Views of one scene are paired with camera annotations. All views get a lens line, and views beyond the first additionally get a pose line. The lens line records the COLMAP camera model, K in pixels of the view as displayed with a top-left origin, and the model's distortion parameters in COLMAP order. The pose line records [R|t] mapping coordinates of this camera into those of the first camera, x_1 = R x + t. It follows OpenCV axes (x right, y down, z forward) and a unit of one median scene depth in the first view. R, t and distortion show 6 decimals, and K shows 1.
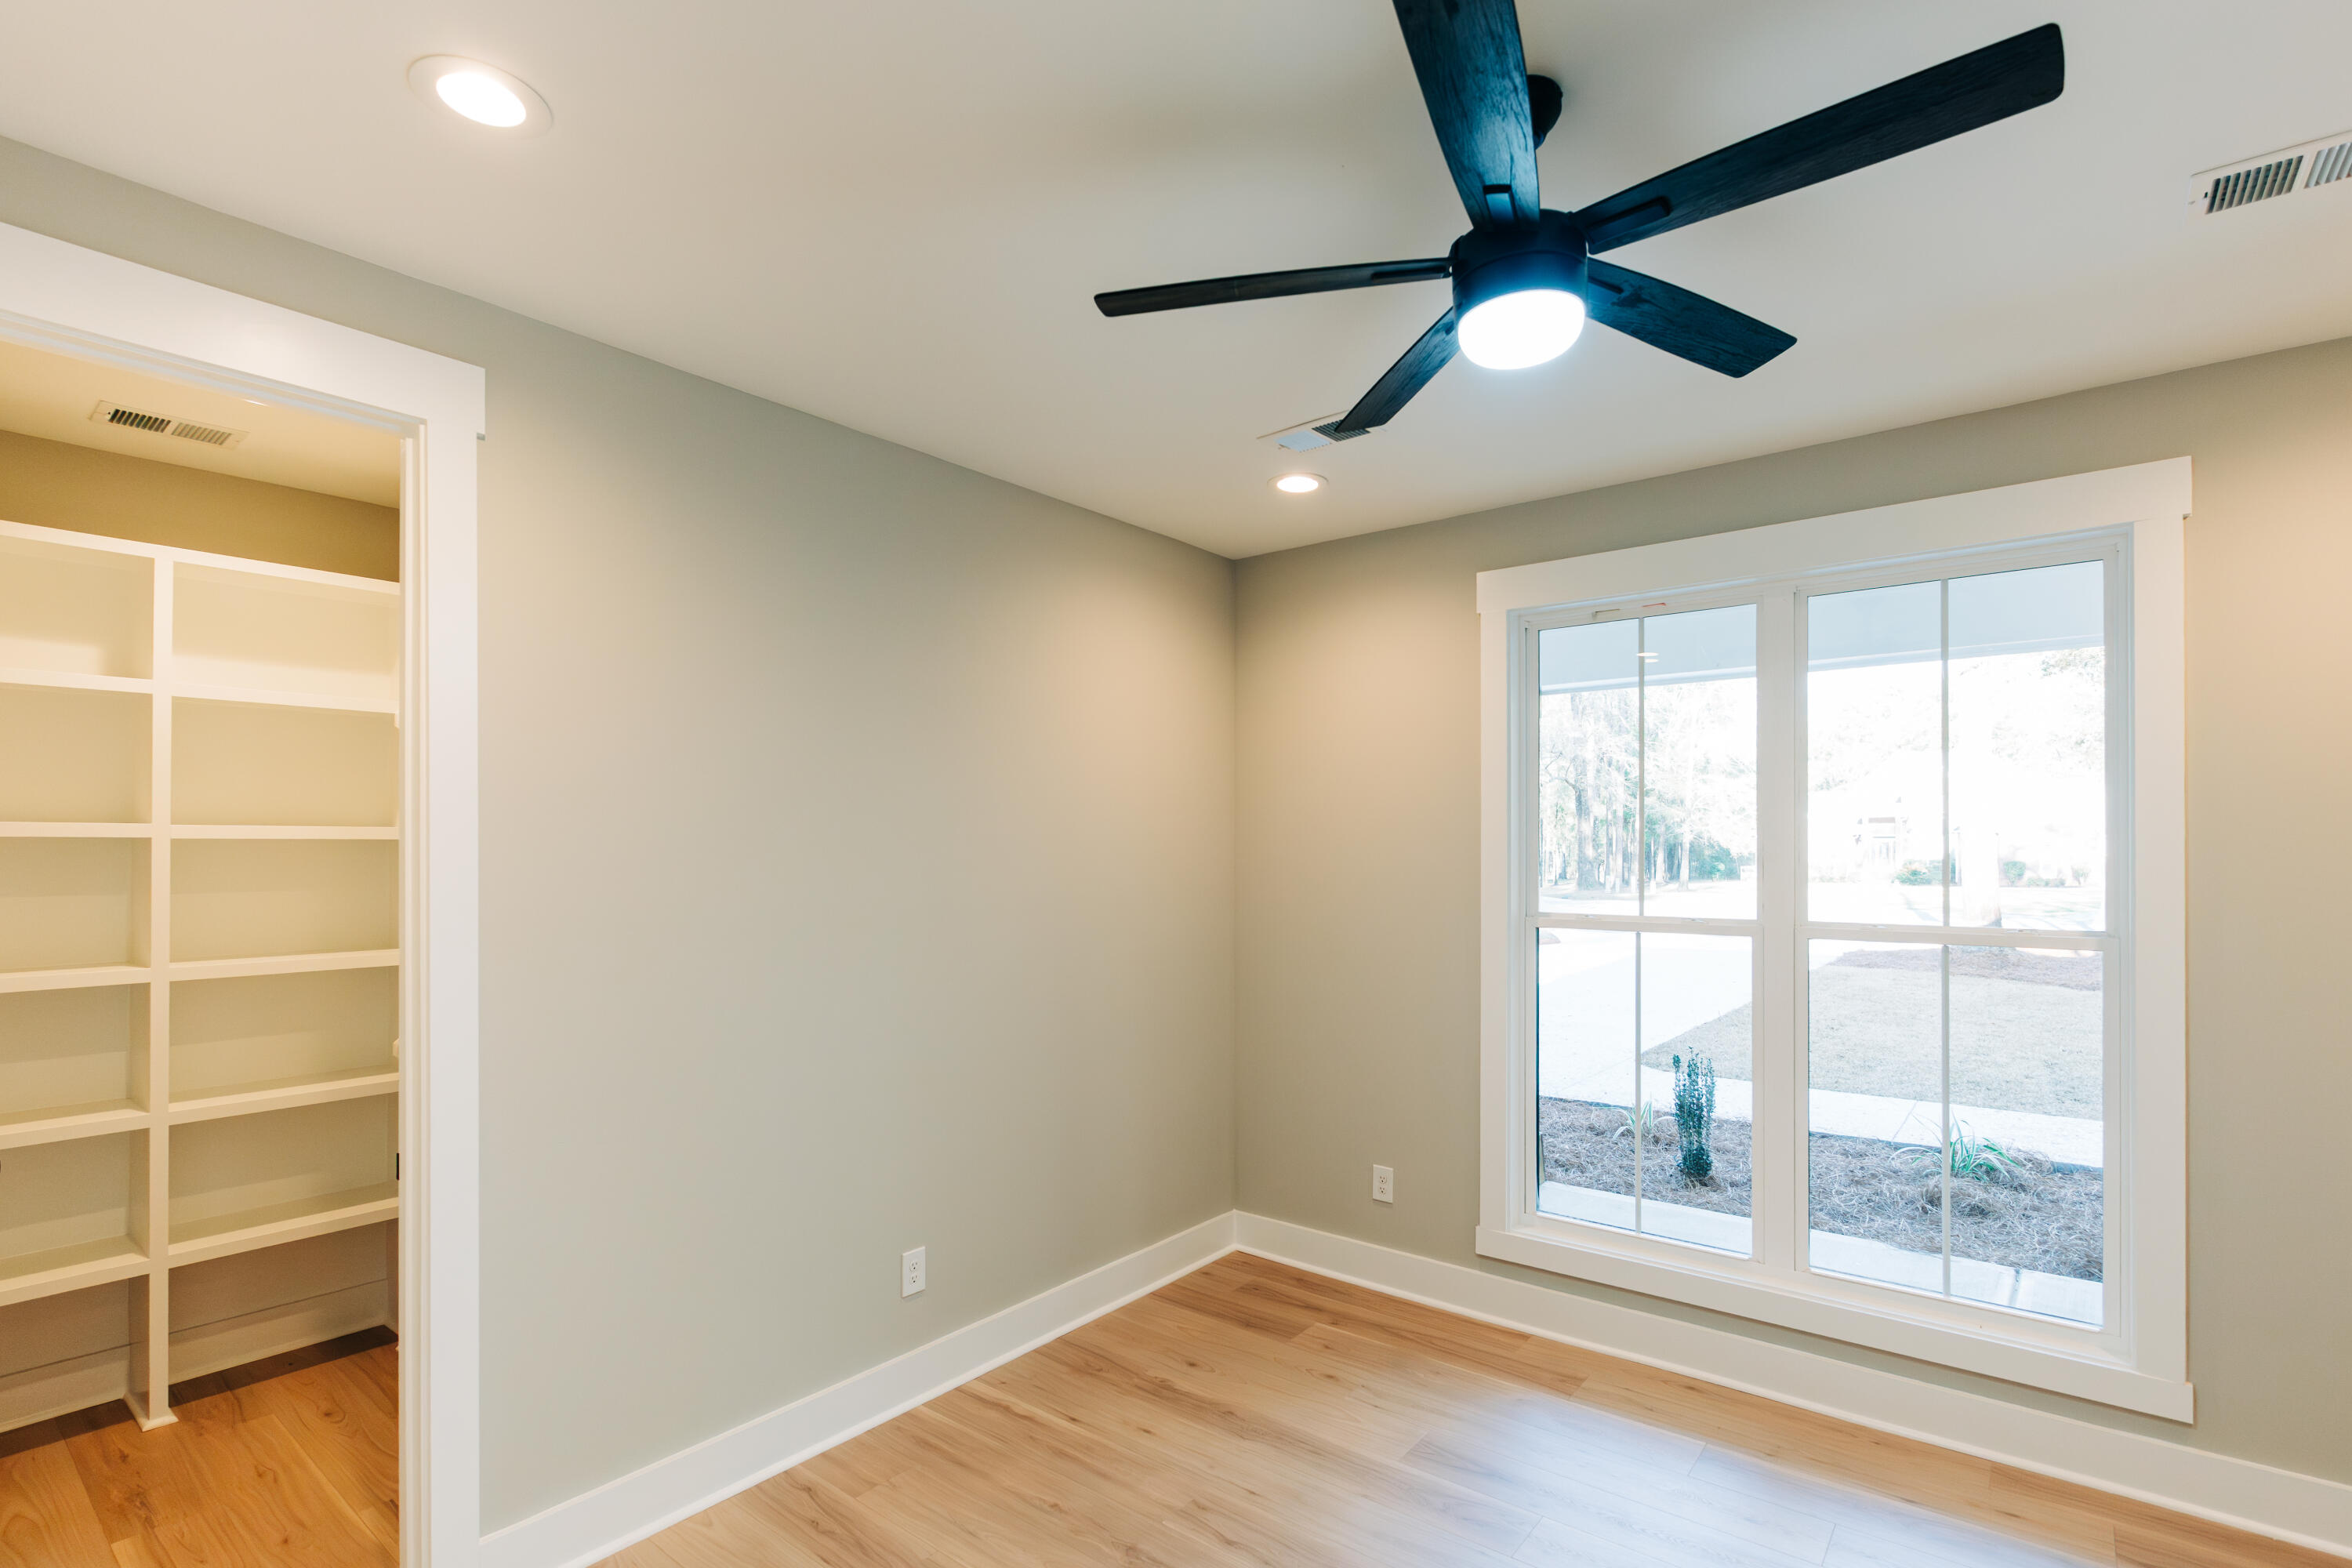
lens RADIAL K [[1104.2, 0, 1184.3], [0, 1104.2, 849.6], [0, 0, 1]] dist [-0.002135, 0.000160]
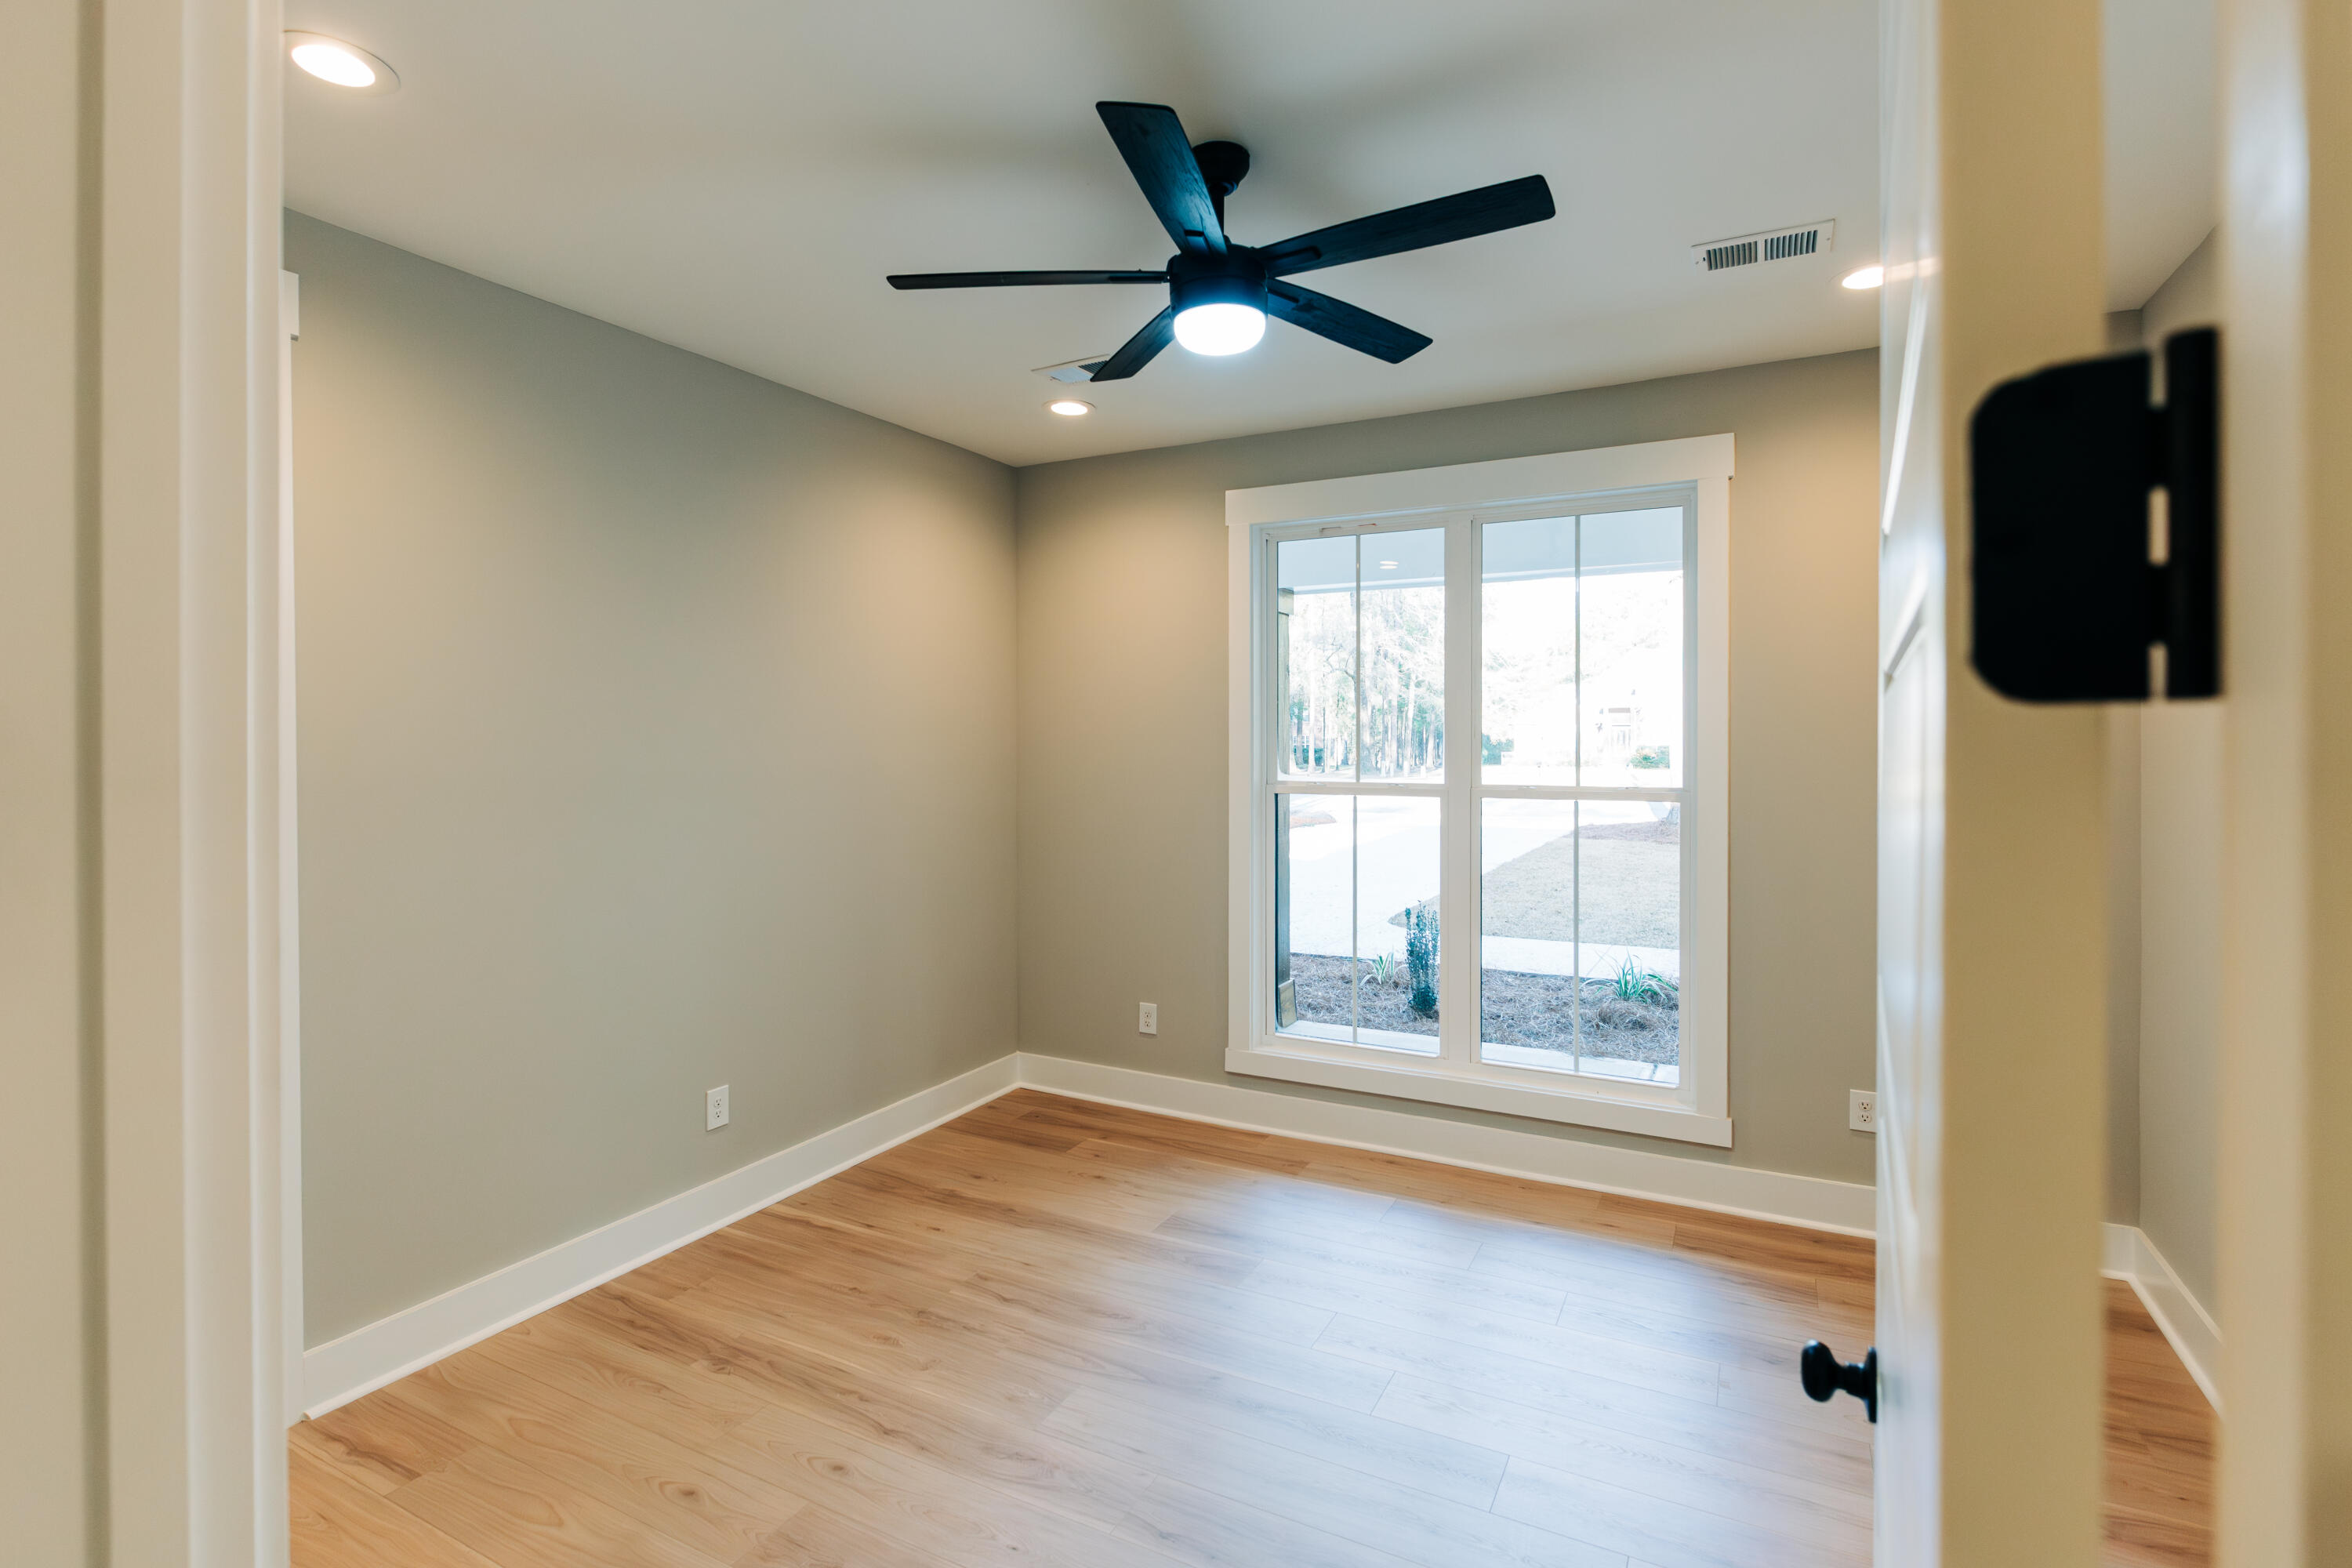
lens RADIAL K [[1094.0, 0, 1216.7], [0, 1094.0, 742.1], [0, 0, 1]] dist [-0.003797, 0.000027]
pose [[0.976921, -0.003254, 0.213578, 0.009047], [0.002270, 0.999986, 0.004850, 0.011979], [-0.213590, -0.004253, 0.976914, -0.157047]]
